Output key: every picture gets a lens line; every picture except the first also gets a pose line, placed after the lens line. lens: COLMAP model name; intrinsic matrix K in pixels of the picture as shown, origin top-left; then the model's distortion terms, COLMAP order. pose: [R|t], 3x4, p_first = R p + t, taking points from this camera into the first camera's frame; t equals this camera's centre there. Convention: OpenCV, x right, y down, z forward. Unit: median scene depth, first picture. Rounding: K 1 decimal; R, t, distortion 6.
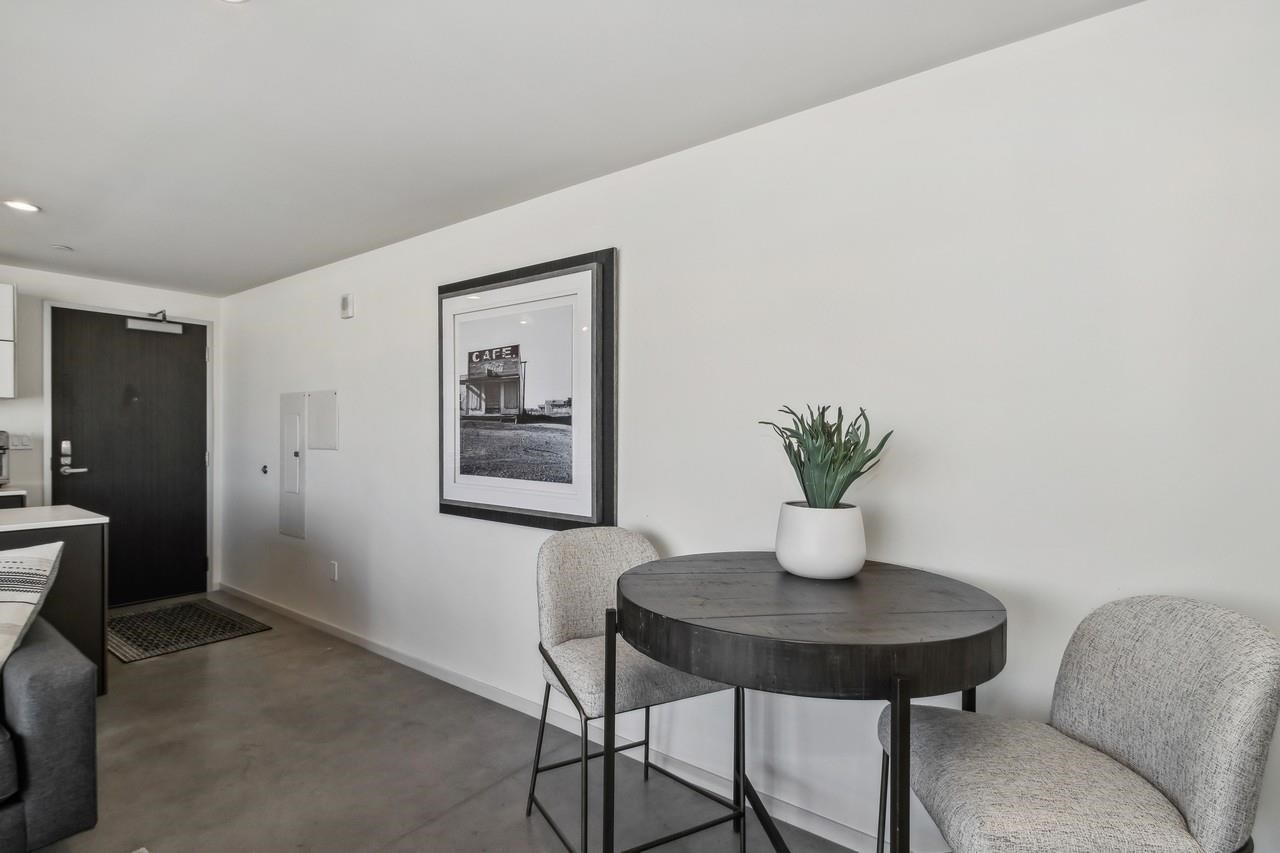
lens RADIAL K [[614.3, 0, 639.2], [0, 614.3, 431.2], [0, 0, 1]] dist [0.003520, -0.000073]
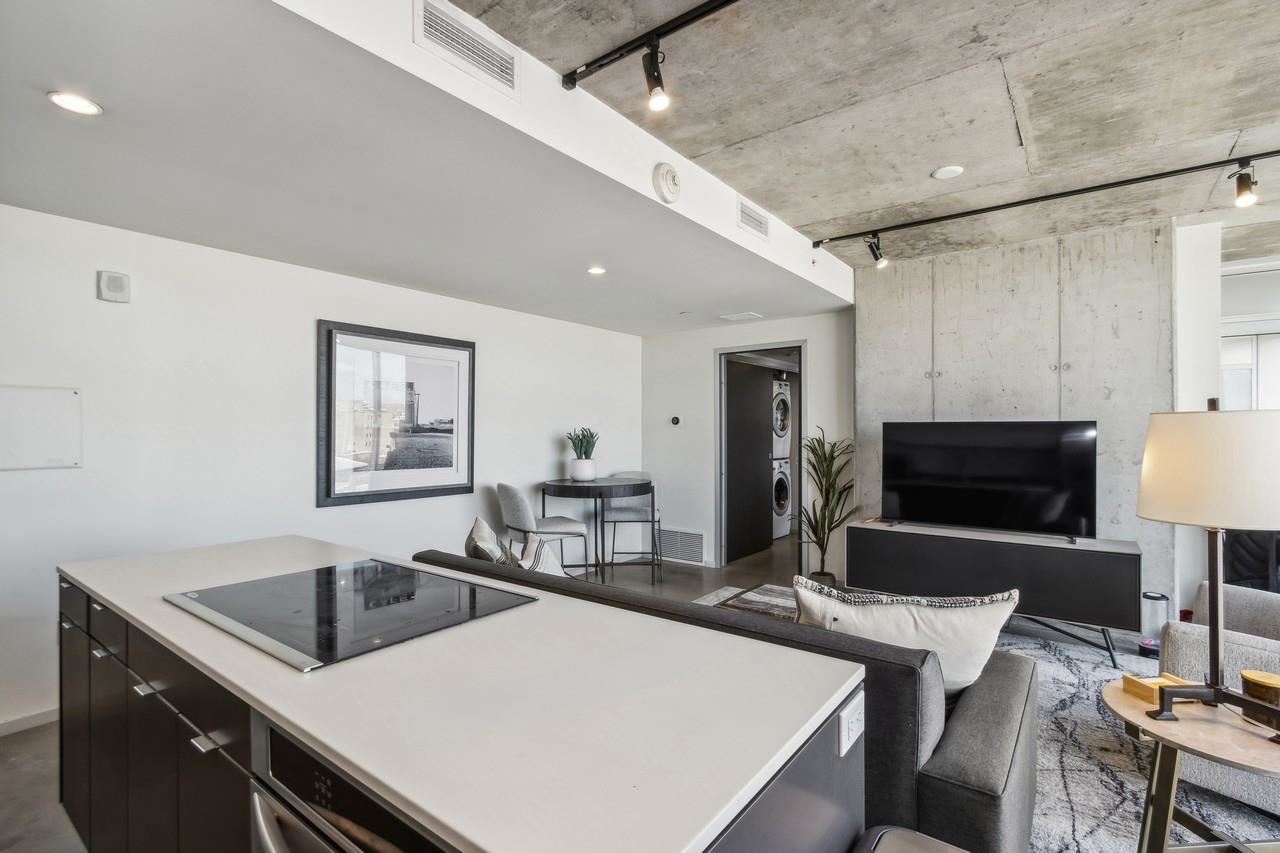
lens RADIAL K [[599.9, 0, 634.9], [0, 599.9, 436.2], [0, 0, 1]] dist [0.006076, -0.000031]
pose [[0.006970, -0.013129, 0.999890, -1.670212], [0.001368, 0.999913, 0.013120, -0.023323], [-0.999975, 0.001277, 0.006987, 0.417658]]
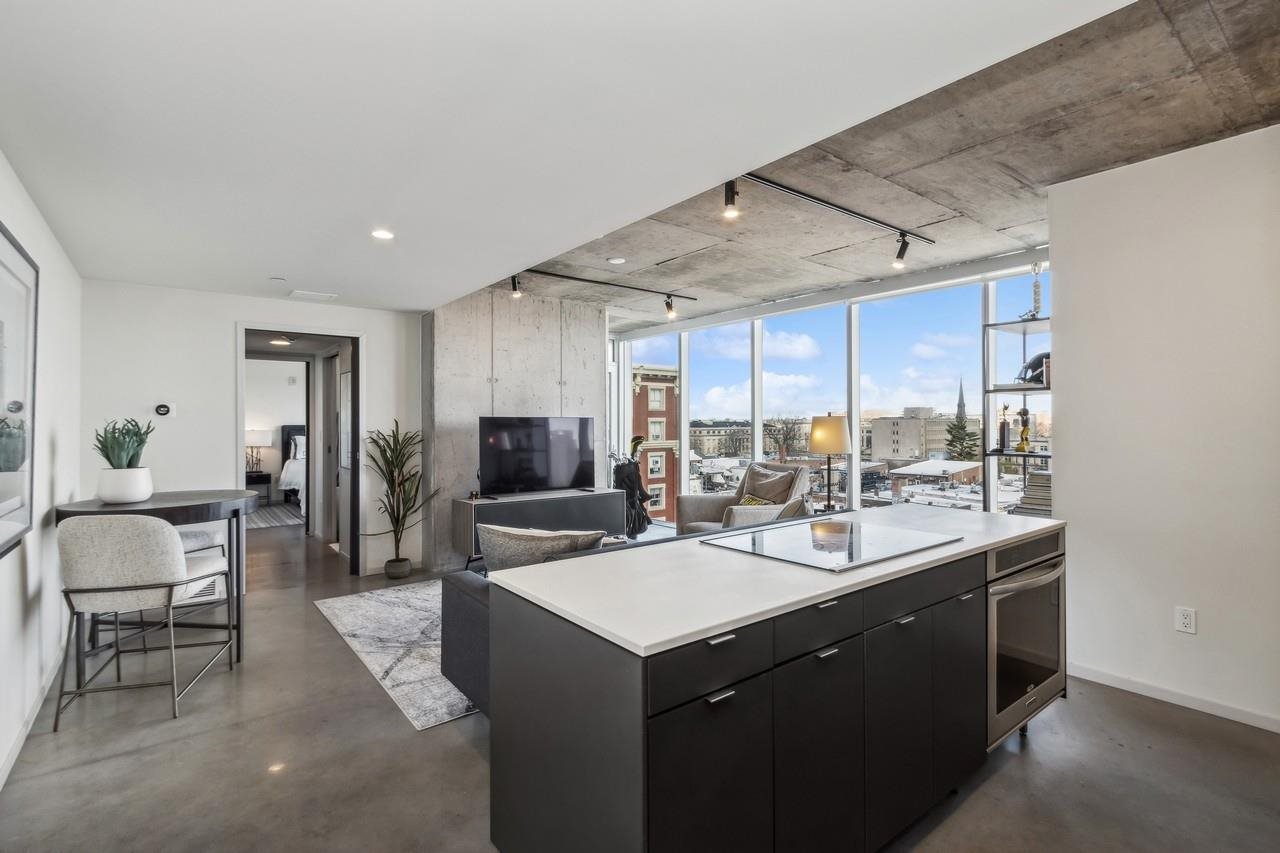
lens RADIAL K [[597.4, 0, 633.9], [0, 597.4, 415.7], [0, 0, 1]] dist [0.001033, -0.000283]
pose [[-0.964492, 0.000147, 0.264111, -1.094447], [-0.002747, 0.999940, -0.010590, -0.021876], [-0.264096, -0.010939, -0.964434, 1.459198]]
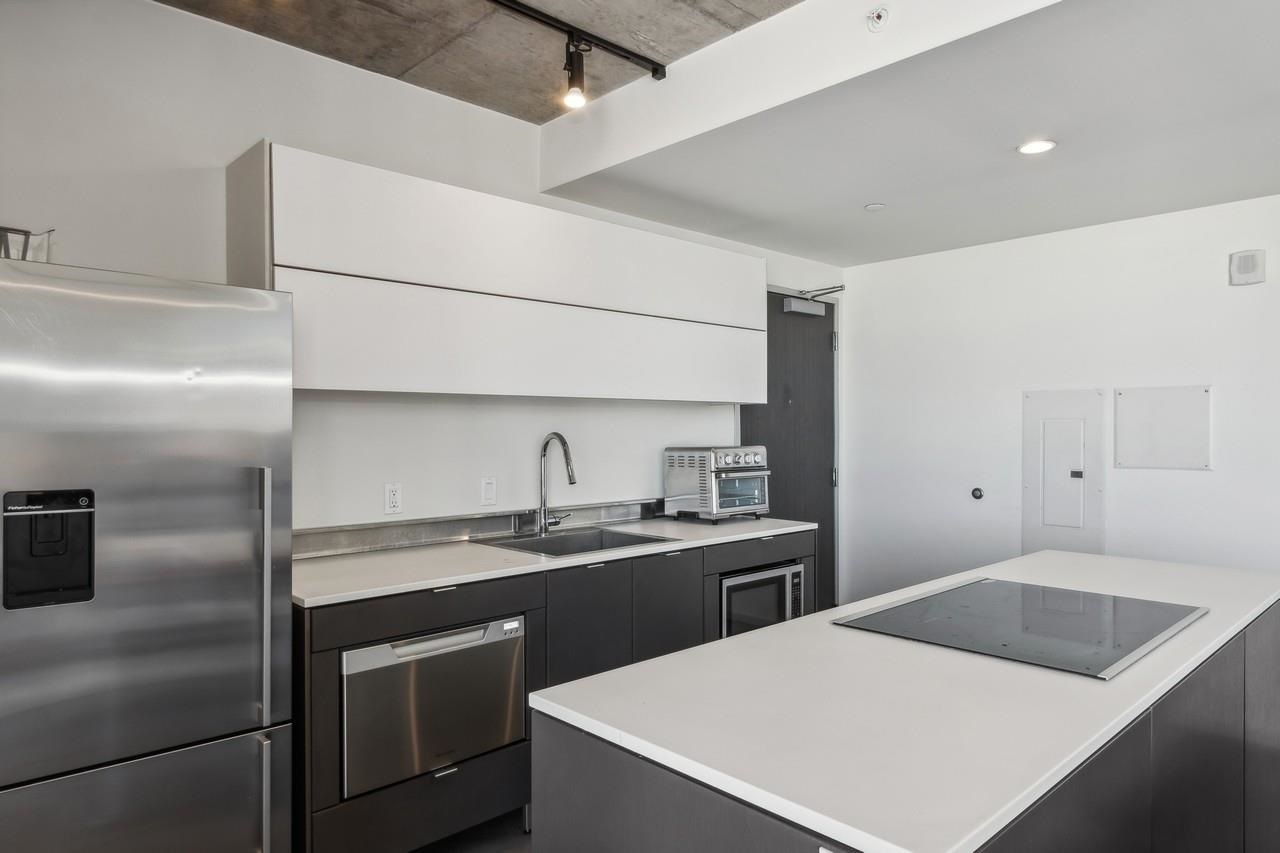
lens RADIAL K [[784.1, 0, 640.0], [0, 784.1, 426.5], [0, 0, 1]] dist [0.024558, -0.000082]
pose [[0.986829, -0.007176, -0.161606, -1.350402], [0.006725, 0.999972, -0.003341, -0.028928], [0.161625, 0.002210, 0.986850, -0.018739]]
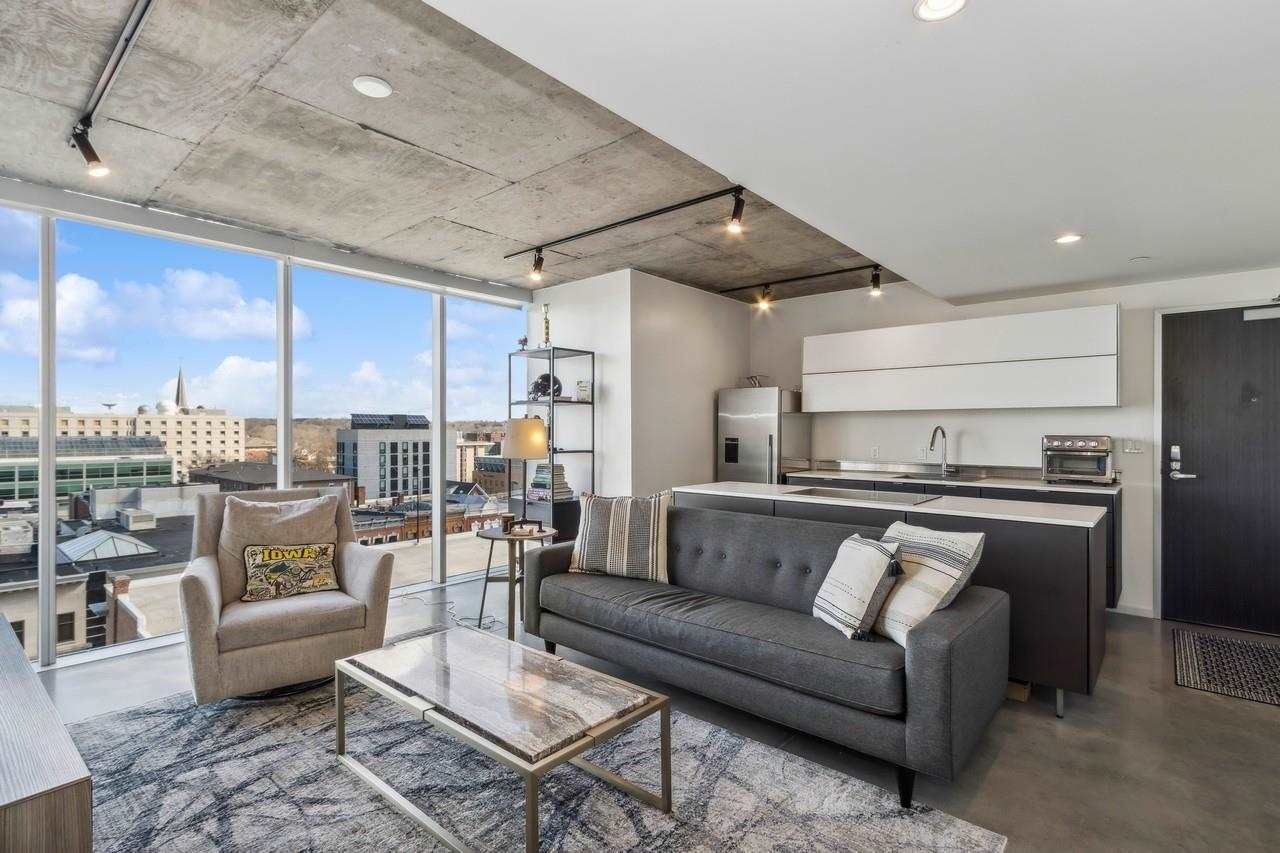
lens RADIAL K [[614.3, 0, 639.2], [0, 614.3, 431.2], [0, 0, 1]] dist [0.003520, -0.000073]
pose [[-0.064558, -0.002062, -0.997912, 0.186790], [-0.001021, 0.999997, -0.002000, -0.007477], [0.997913, 0.000890, -0.064560, 0.289180]]
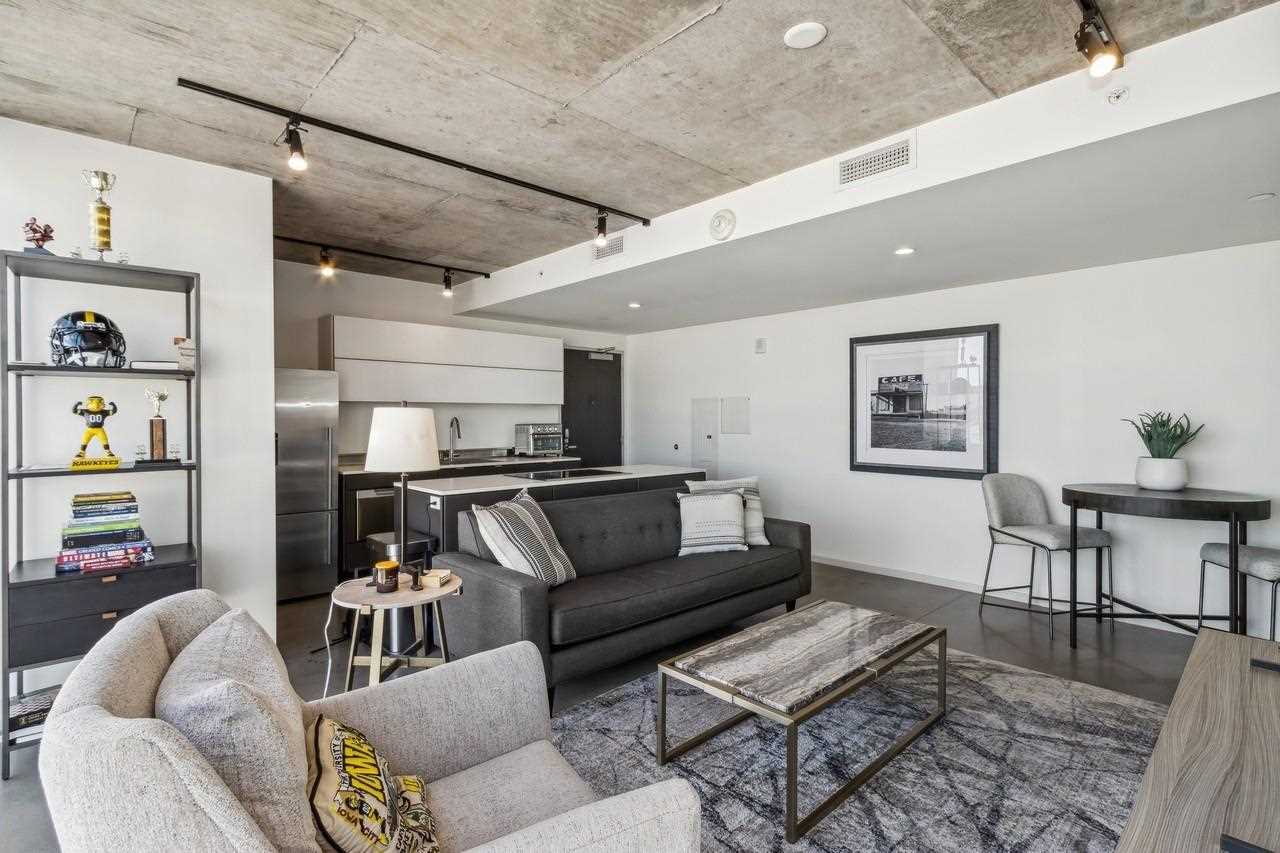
lens RADIAL K [[607.2, 0, 636.7], [0, 607.2, 415.7], [0, 0, 1]] dist [0.002306, 0.000021]
pose [[0.984431, -0.007185, -0.175627, -0.683521], [0.006863, 0.999973, -0.002440, -0.021626], [0.175640, 0.001196, 0.984454, -0.856203]]
